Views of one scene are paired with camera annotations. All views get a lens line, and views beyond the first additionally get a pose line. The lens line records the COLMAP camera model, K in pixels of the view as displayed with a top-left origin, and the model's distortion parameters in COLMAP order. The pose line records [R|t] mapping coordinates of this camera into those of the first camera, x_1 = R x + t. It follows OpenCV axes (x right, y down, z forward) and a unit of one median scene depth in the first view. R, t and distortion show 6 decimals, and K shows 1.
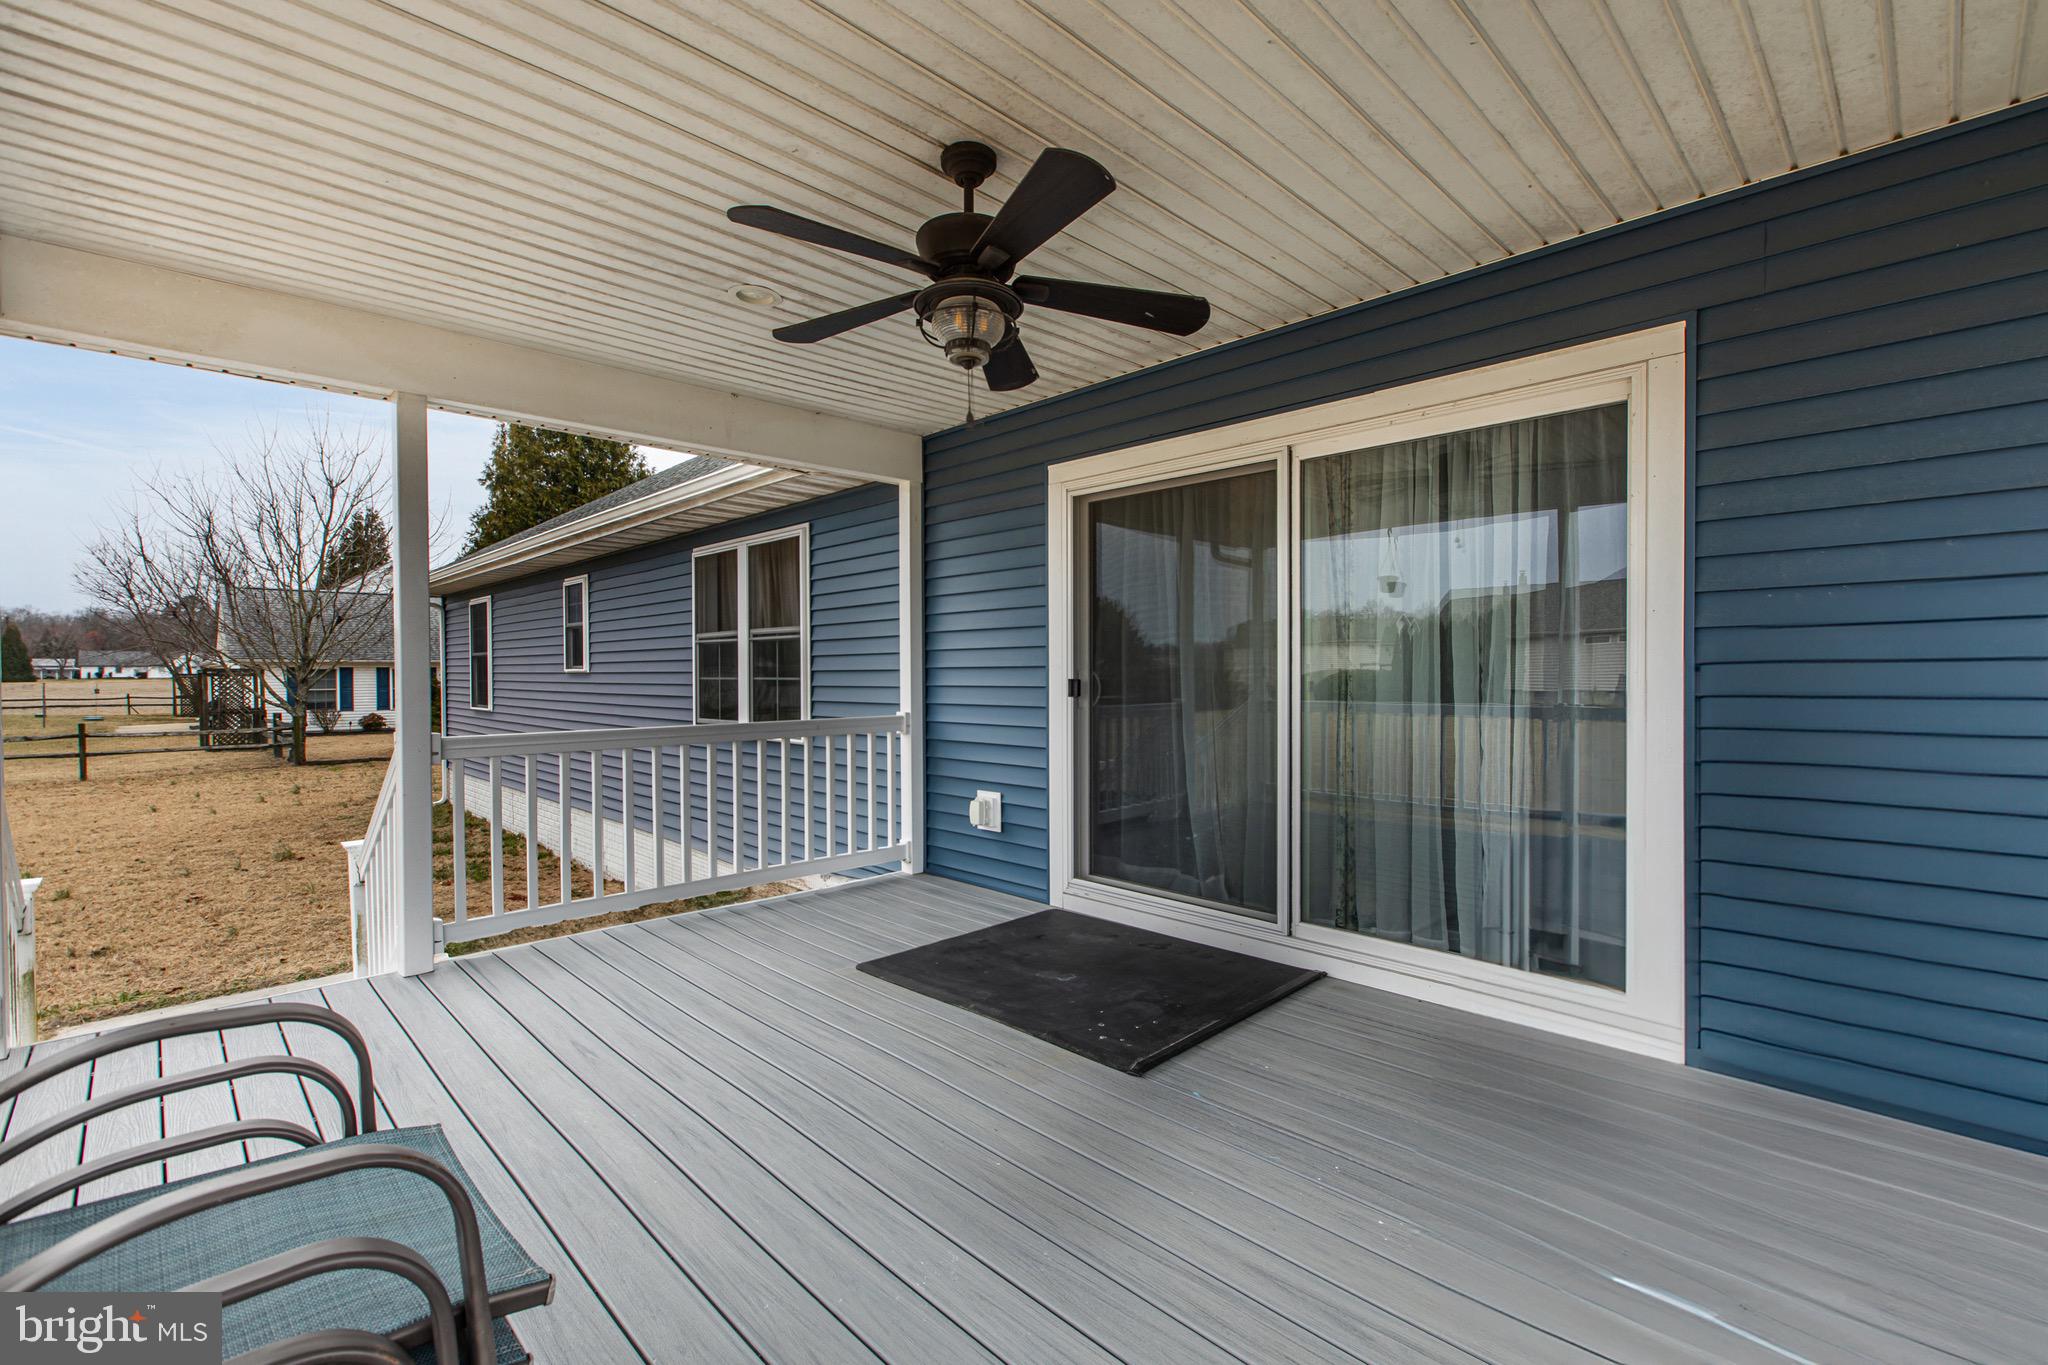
lens RADIAL K [[907.6, 0, 1033.7], [0, 907.6, 682.9], [0, 0, 1]] dist [-0.003184, -0.000169]
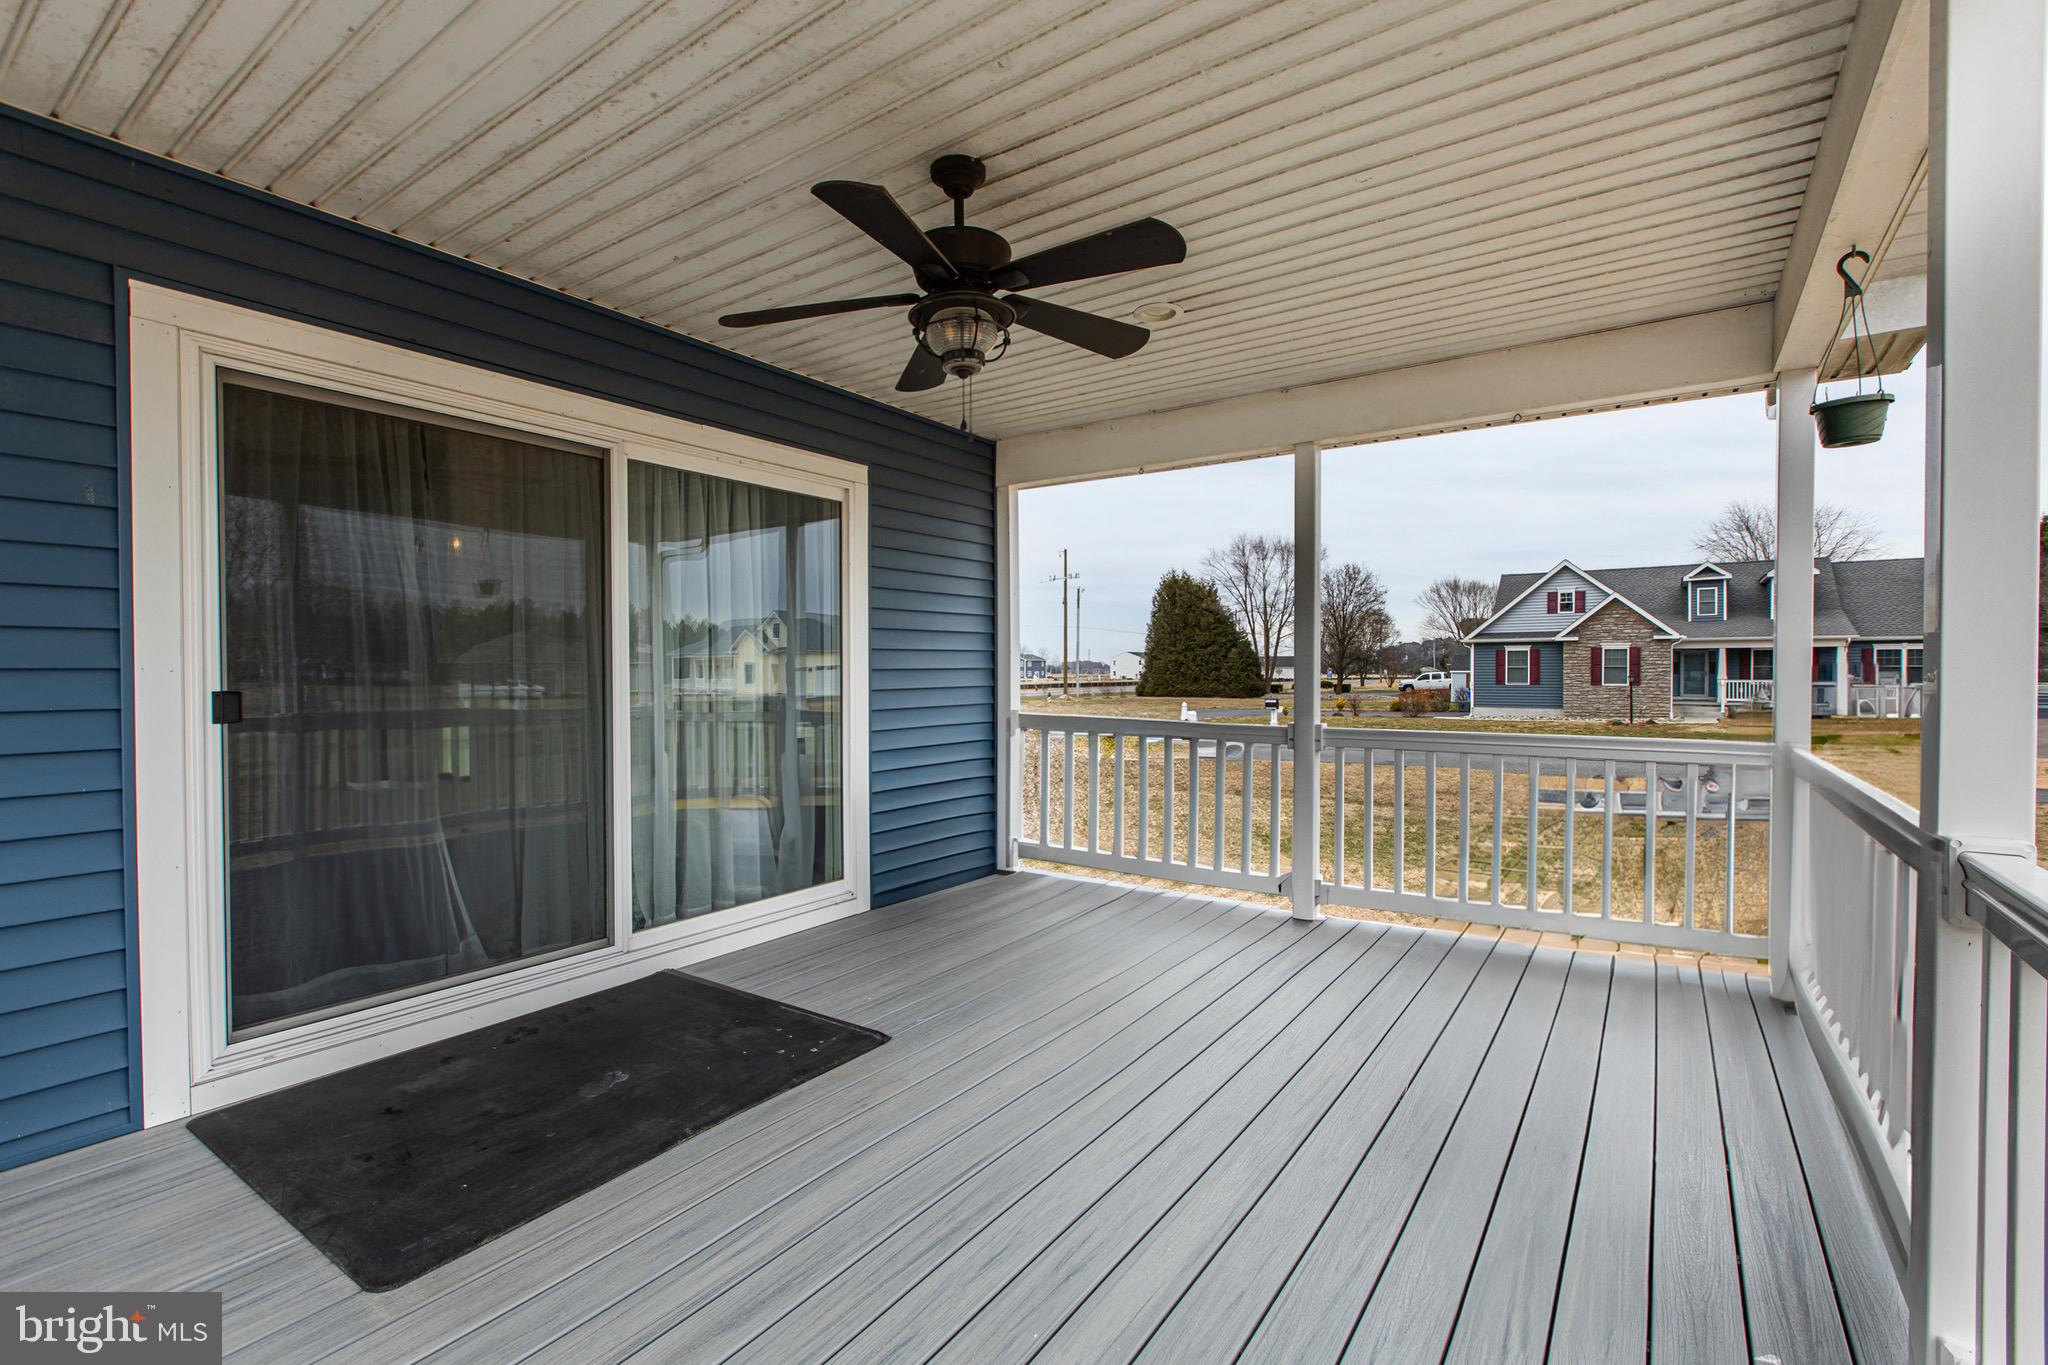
lens RADIAL K [[907.6, 0, 1033.7], [0, 907.6, 682.9], [0, 0, 1]] dist [-0.003184, -0.000169]
pose [[-0.182140, -0.009387, 0.983228, -0.743939], [0.018982, 0.999735, 0.013061, -0.009753], [-0.983089, 0.021043, -0.181914, 0.756311]]
